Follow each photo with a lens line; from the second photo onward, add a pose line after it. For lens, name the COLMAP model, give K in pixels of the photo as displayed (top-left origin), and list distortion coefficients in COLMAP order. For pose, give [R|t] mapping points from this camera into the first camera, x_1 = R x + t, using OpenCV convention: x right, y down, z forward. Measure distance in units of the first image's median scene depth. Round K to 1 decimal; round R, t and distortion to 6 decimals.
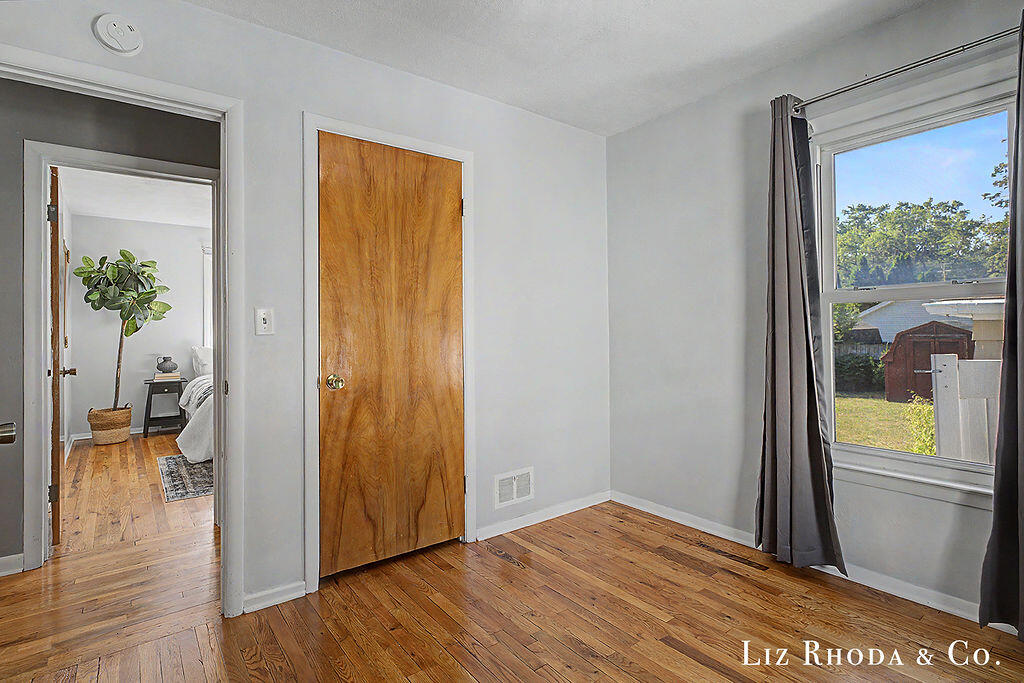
lens RADIAL K [[503.2, 0, 513.3], [0, 503.2, 335.6], [0, 0, 1]] dist [0.001664, 0.000406]
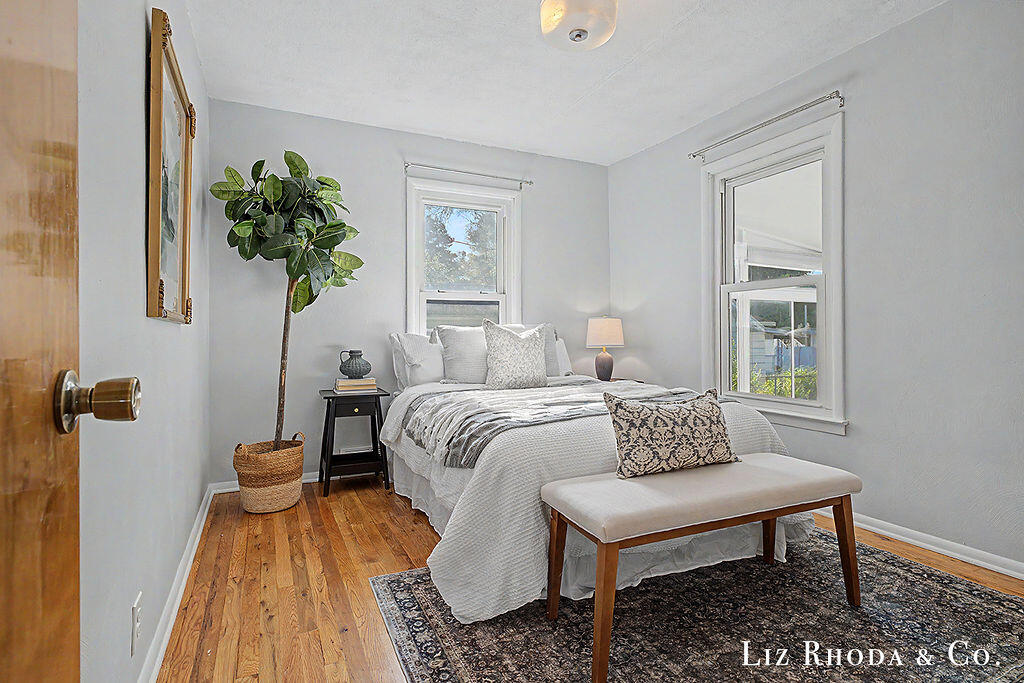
lens RADIAL K [[503.2, 0, 509.2], [0, 503.2, 341.8], [0, 0, 1]] dist [0.001664, 0.000406]
pose [[0.976962, 0.000092, -0.213413, -0.425675], [0.000093, 1.000000, 0.000858, 0.034401], [0.213413, -0.000858, 0.976962, 0.517550]]
